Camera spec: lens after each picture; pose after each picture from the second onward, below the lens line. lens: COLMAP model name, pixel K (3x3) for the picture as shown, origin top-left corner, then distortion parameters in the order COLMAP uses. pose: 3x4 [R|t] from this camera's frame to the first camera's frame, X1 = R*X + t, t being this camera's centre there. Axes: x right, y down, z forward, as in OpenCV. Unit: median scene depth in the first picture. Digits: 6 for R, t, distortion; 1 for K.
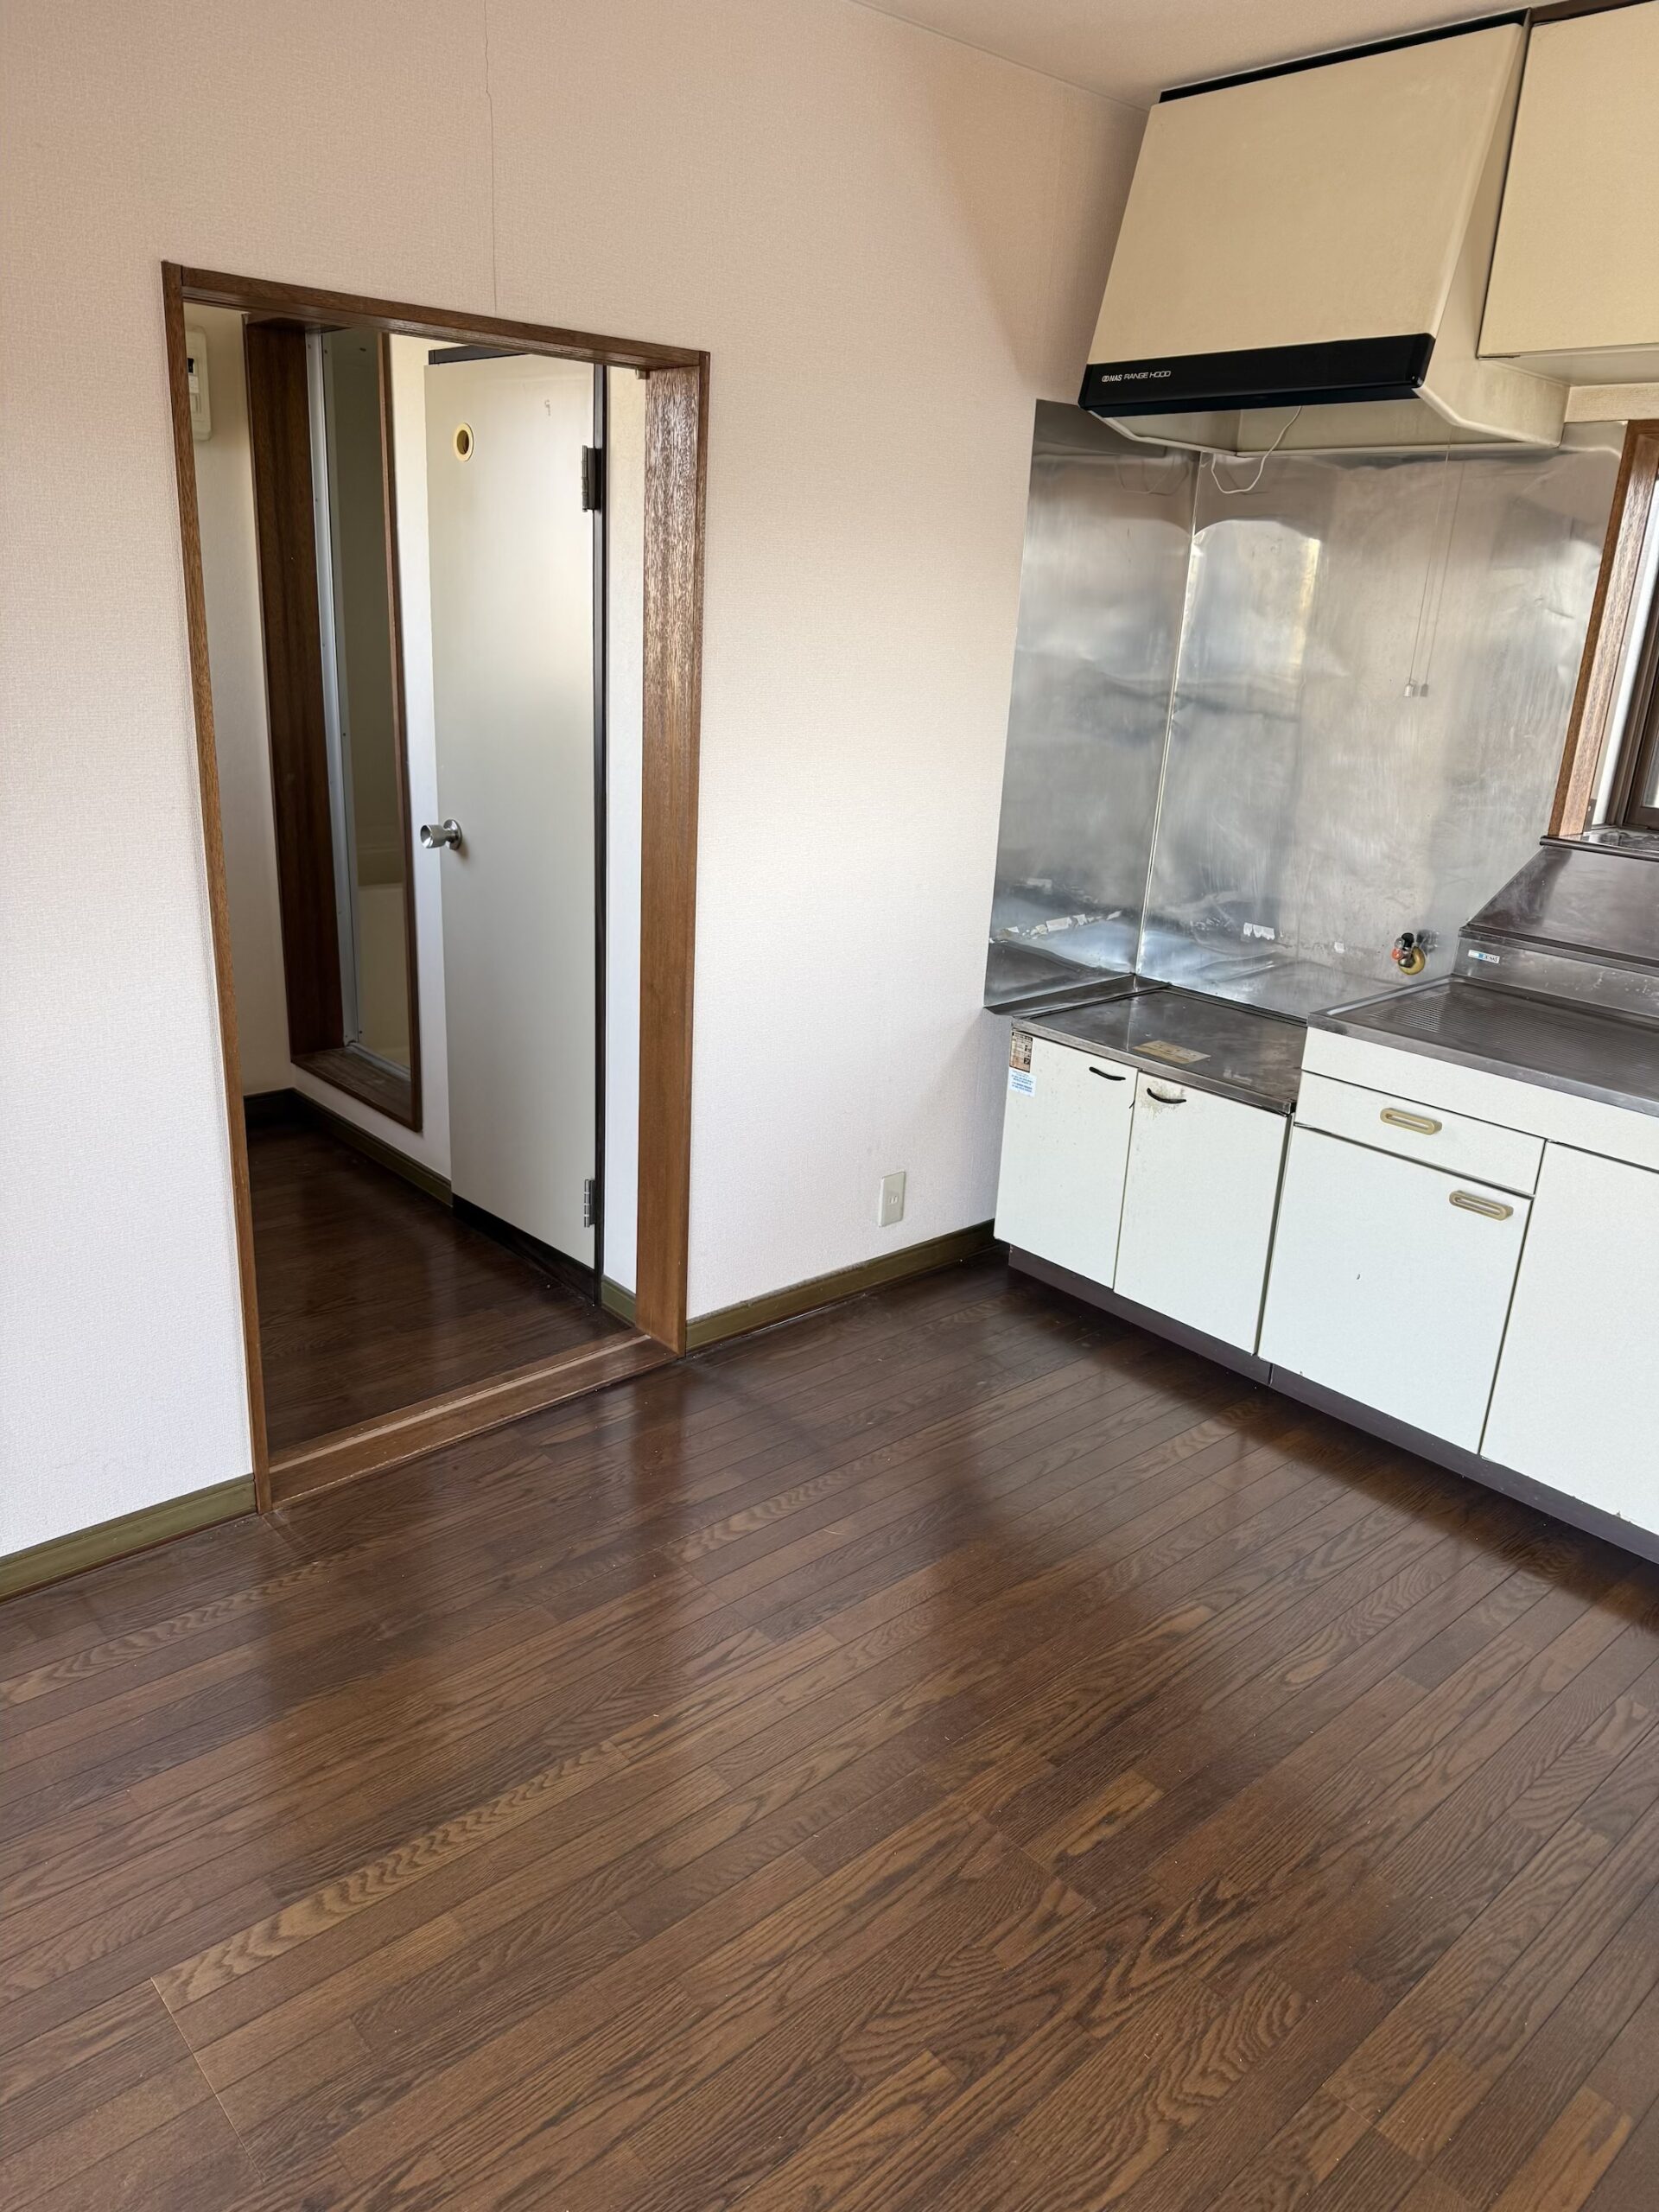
lens RADIAL K [[1547.8, 0, 833.0], [0, 1547.8, 1109.2], [0, 0, 1]] dist [0.004801, -0.003342]
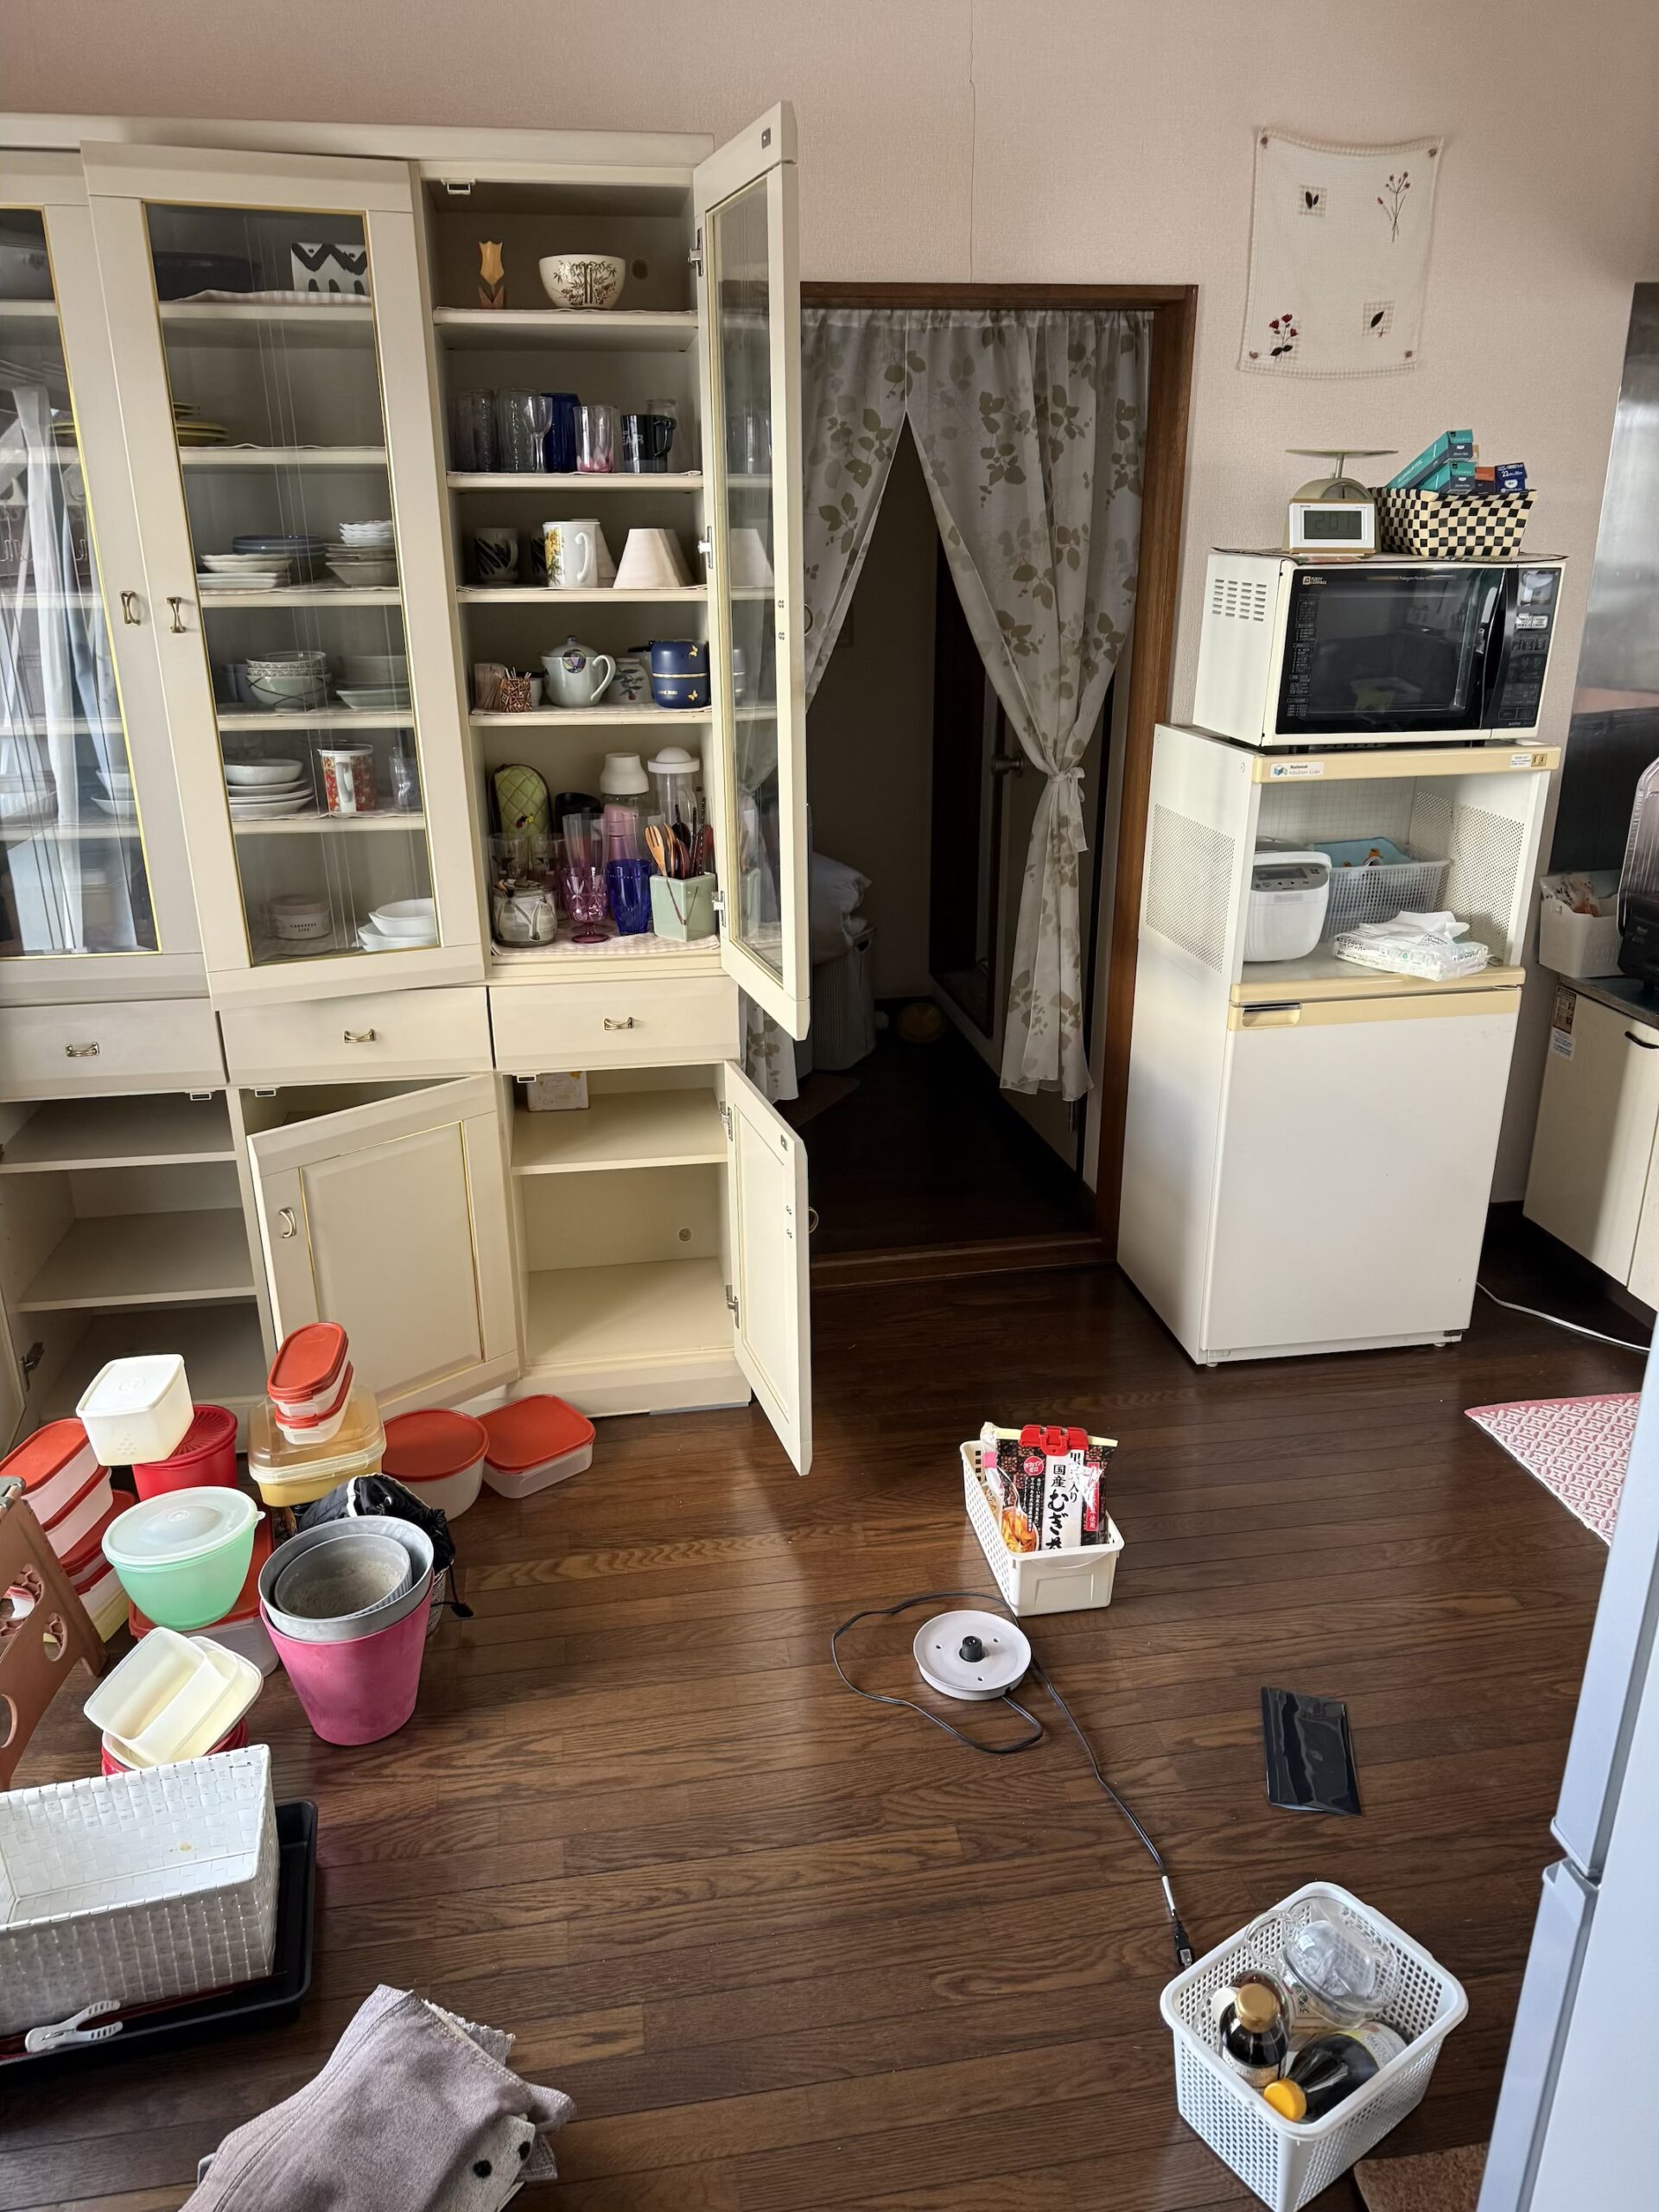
lens RADIAL K [[1547.8, 0, 828.9], [0, 1547.8, 1108.0], [0, 0, 1]] dist [0.004801, -0.003342]
pose [[0.835419, 0.125961, -0.534985, 0.268168], [-0.121914, 0.991605, 0.043094, 0.034622], [0.535922, 0.029221, 0.843761, 0.005581]]
